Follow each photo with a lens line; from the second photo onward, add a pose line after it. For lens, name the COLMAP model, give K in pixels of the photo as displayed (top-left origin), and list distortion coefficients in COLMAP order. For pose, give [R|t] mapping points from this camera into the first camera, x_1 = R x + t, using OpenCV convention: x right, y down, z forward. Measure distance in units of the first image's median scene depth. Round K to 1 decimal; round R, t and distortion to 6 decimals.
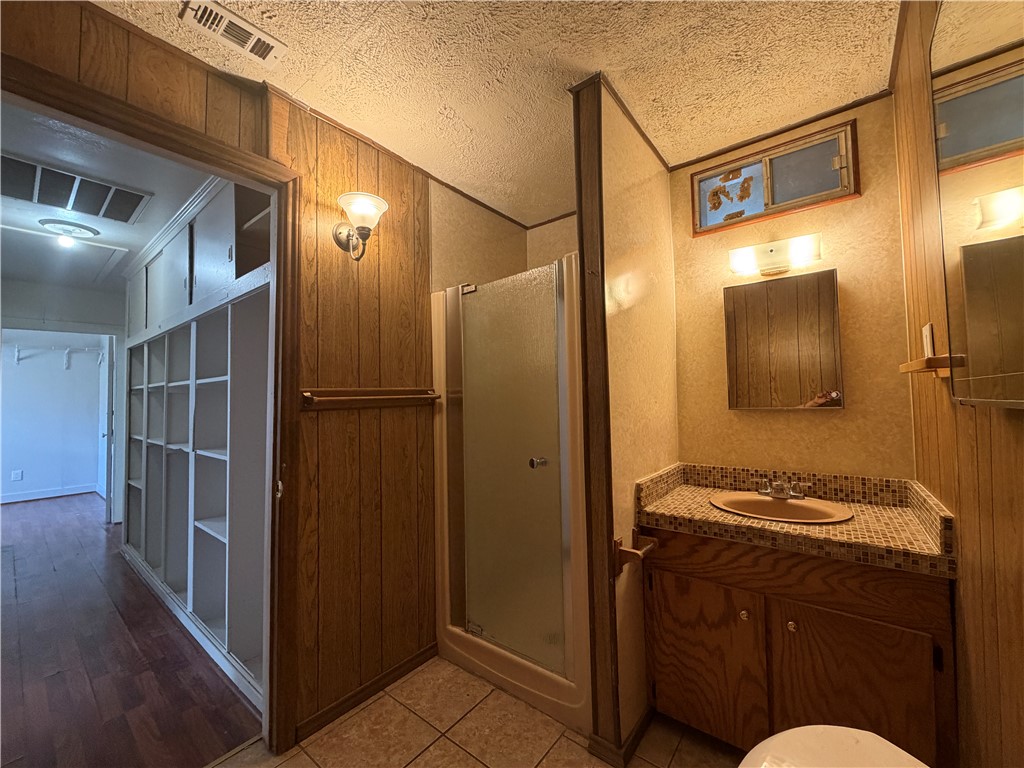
lens RADIAL K [[408.6, 0, 509.5], [0, 408.6, 383.3], [0, 0, 1]] dist [0.000788, -0.000057]
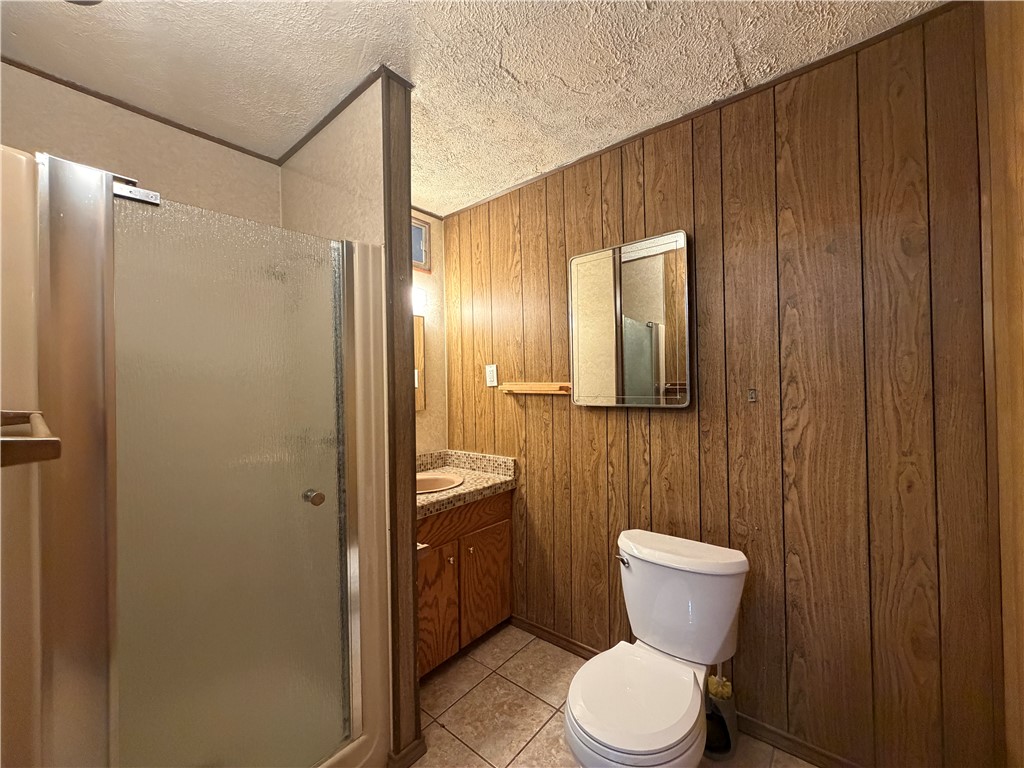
lens RADIAL K [[408.6, 0, 506.7], [0, 408.6, 381.7], [0, 0, 1]] dist [0.000788, -0.000057]
pose [[0.023438, 0.031833, 0.999218, -0.781383], [-0.026985, 0.999149, -0.031198, -0.004266], [-0.999361, -0.026233, 0.024277, 0.741717]]
